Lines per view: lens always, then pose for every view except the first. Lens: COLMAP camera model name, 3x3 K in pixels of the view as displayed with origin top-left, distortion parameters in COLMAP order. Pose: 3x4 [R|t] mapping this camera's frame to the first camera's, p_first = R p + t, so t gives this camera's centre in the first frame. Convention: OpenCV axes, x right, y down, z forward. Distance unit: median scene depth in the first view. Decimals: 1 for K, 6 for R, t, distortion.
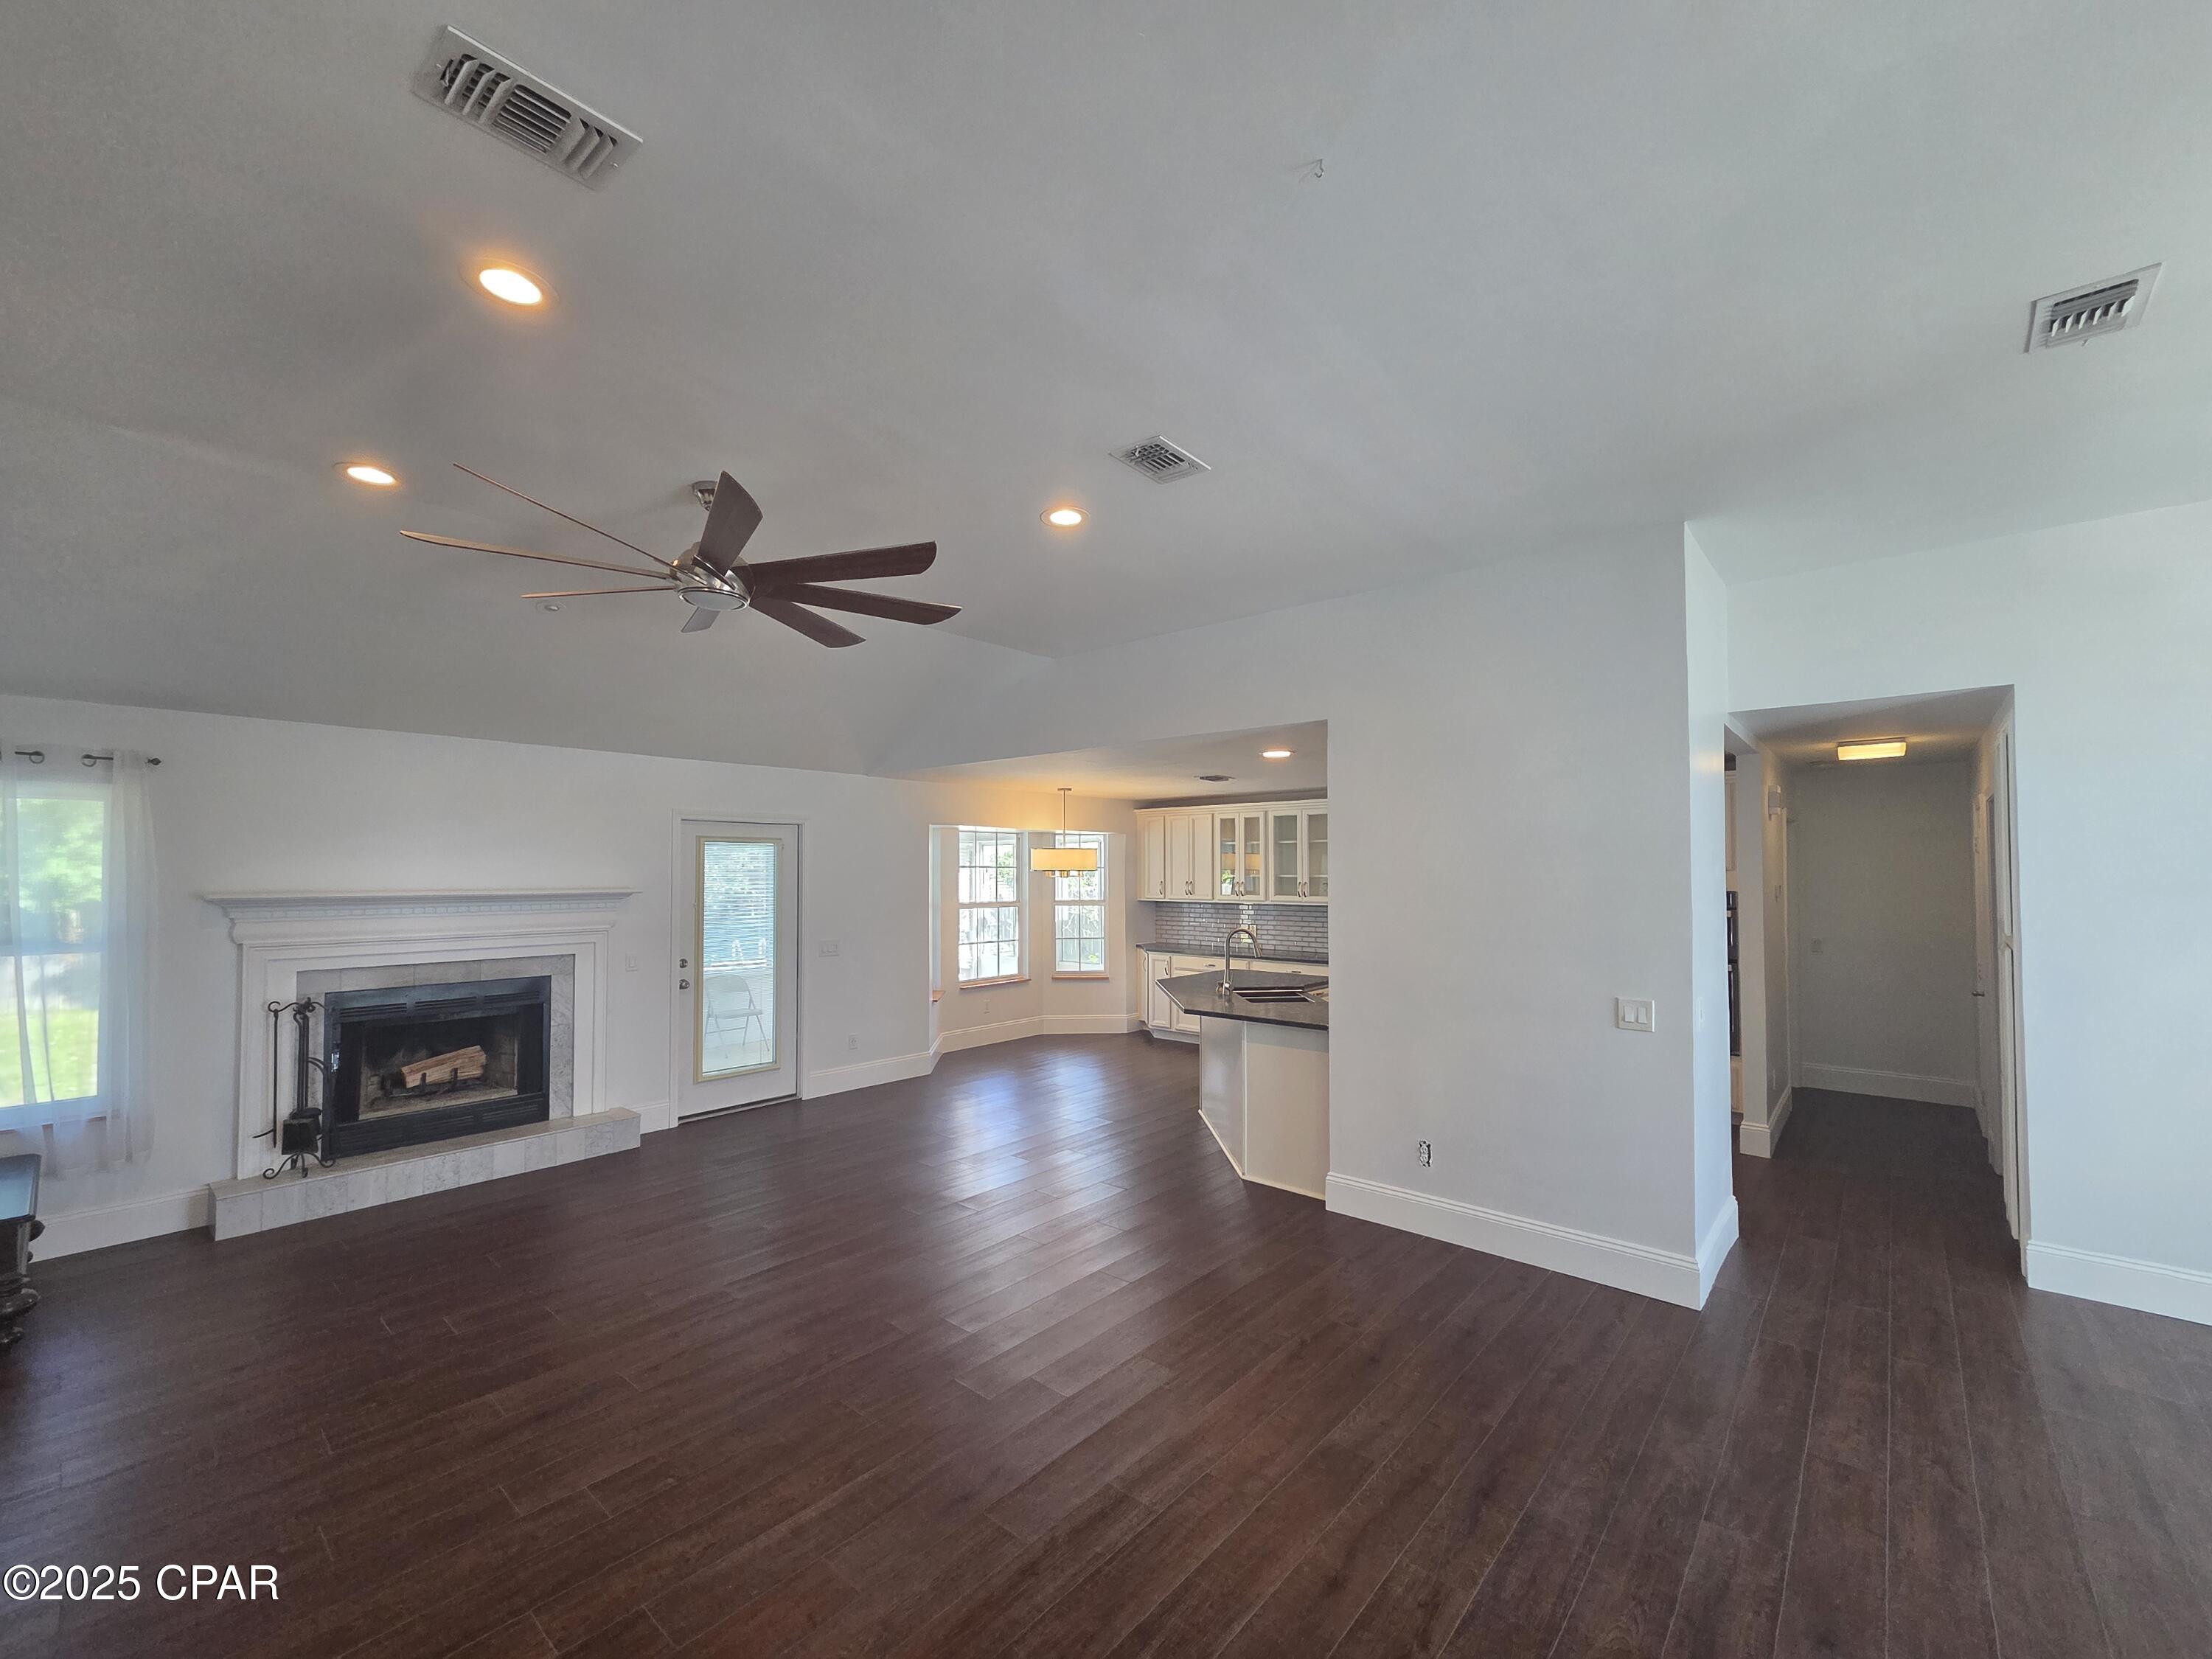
lens RADIAL K [[902.6, 0, 1115.2], [0, 902.6, 849.6], [0, 0, 1]] dist [0.001514, -0.000018]
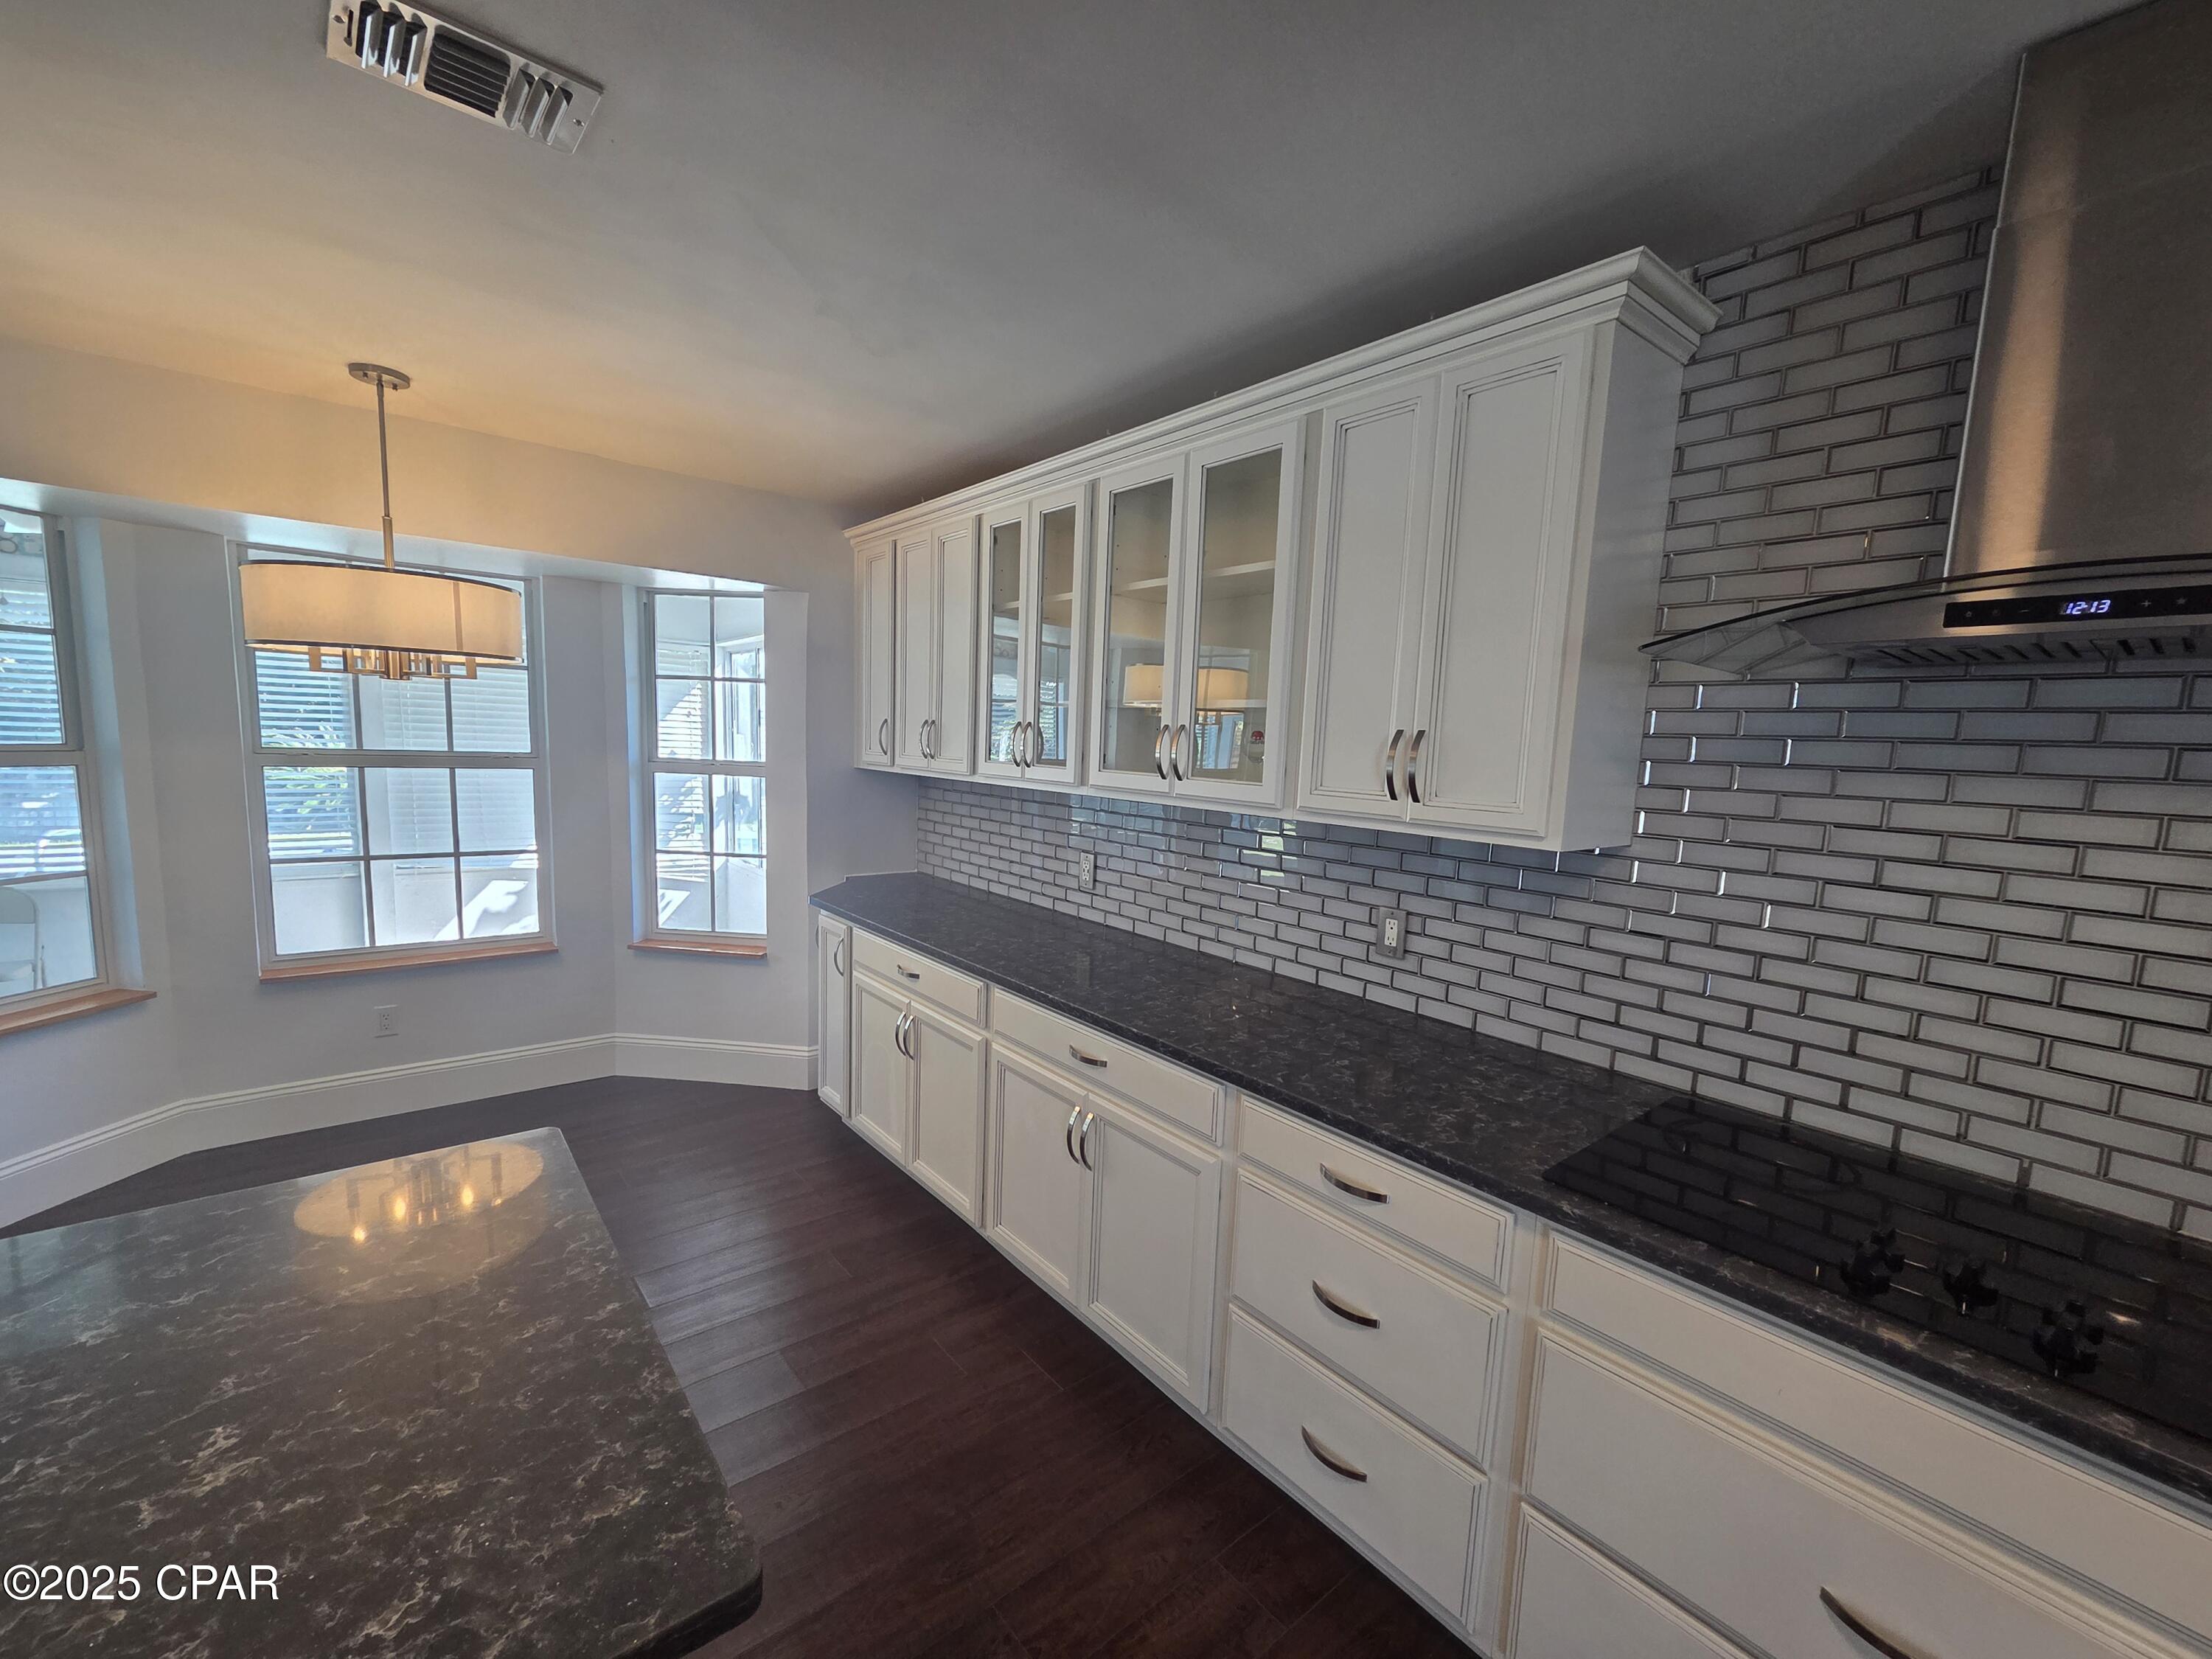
lens RADIAL K [[907.6, 0, 1116.4], [0, 907.6, 851.2], [0, 0, 1]] dist [0.001015, 0.000290]
pose [[0.986996, 0.062497, -0.148100, 0.361726], [-0.041038, 0.988762, 0.143754, 0.054158], [0.155420, -0.135807, 0.978469, 1.111142]]
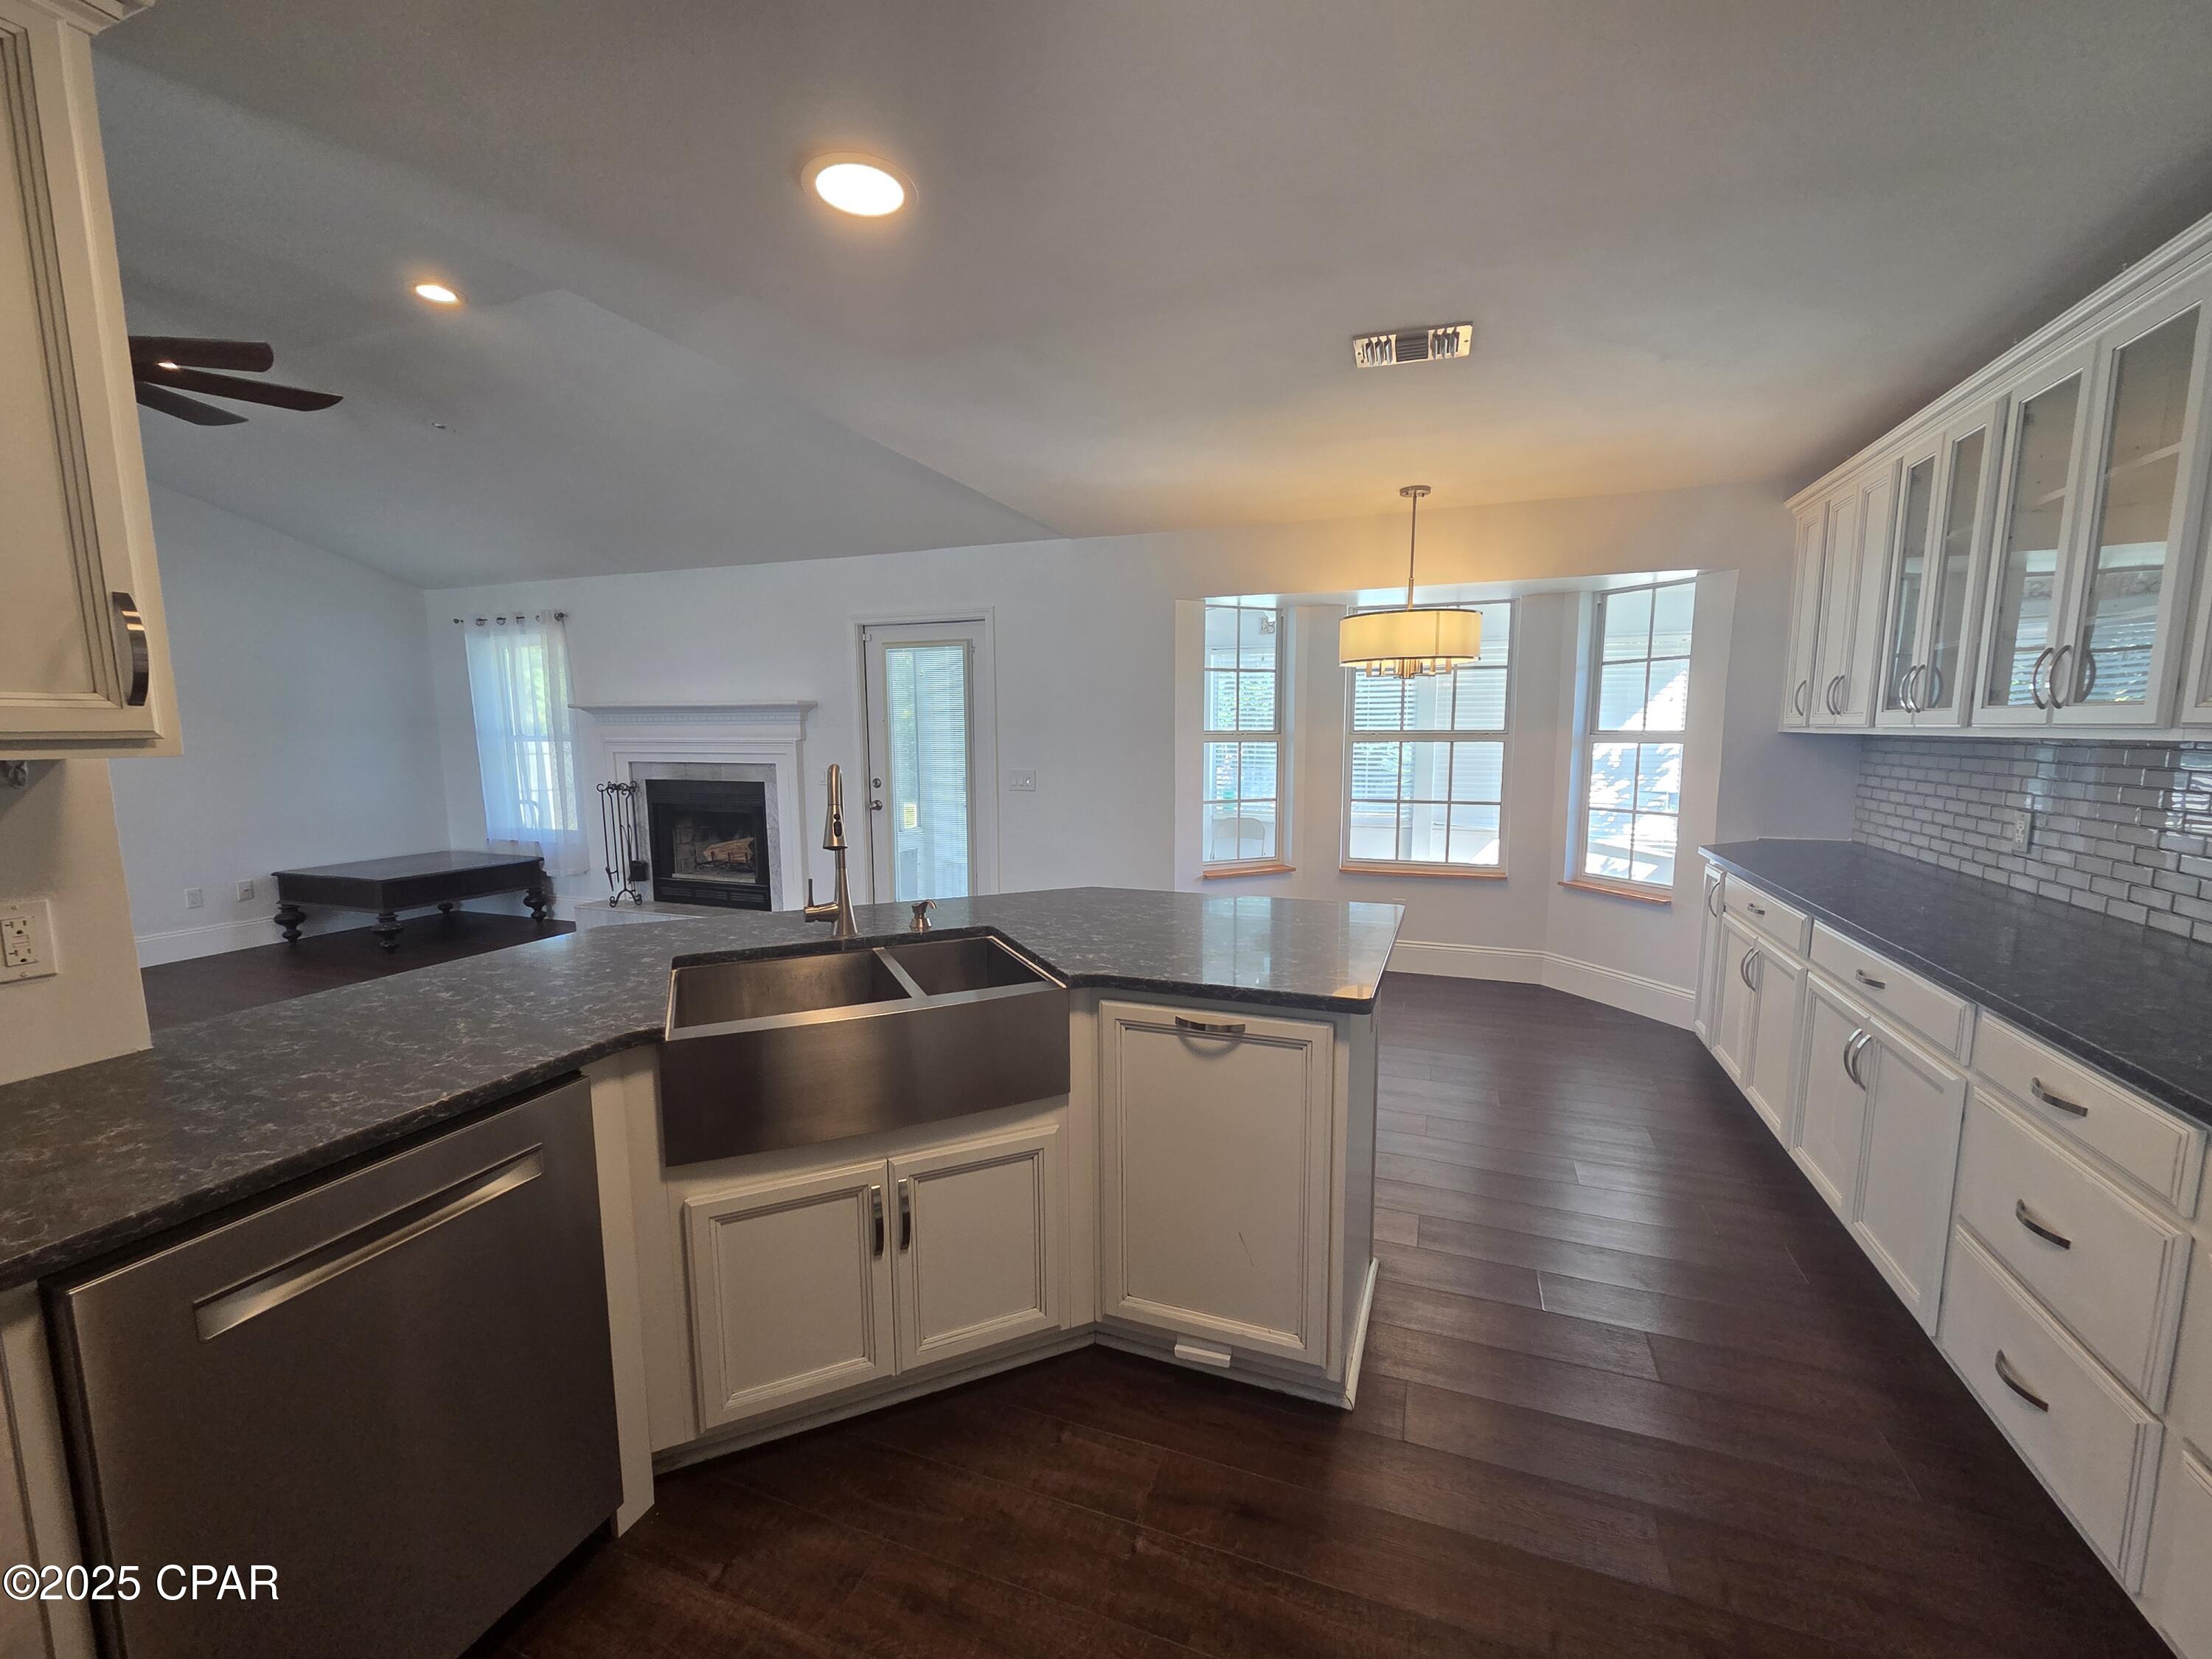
lens RADIAL K [[907.6, 0, 1116.4], [0, 907.6, 851.2], [0, 0, 1]] dist [0.001015, 0.000290]
pose [[0.352640, 0.127039, -0.927096, 0.552956], [0.025543, 0.989066, 0.145246, 0.075471], [0.935410, -0.074900, 0.345539, 1.027225]]
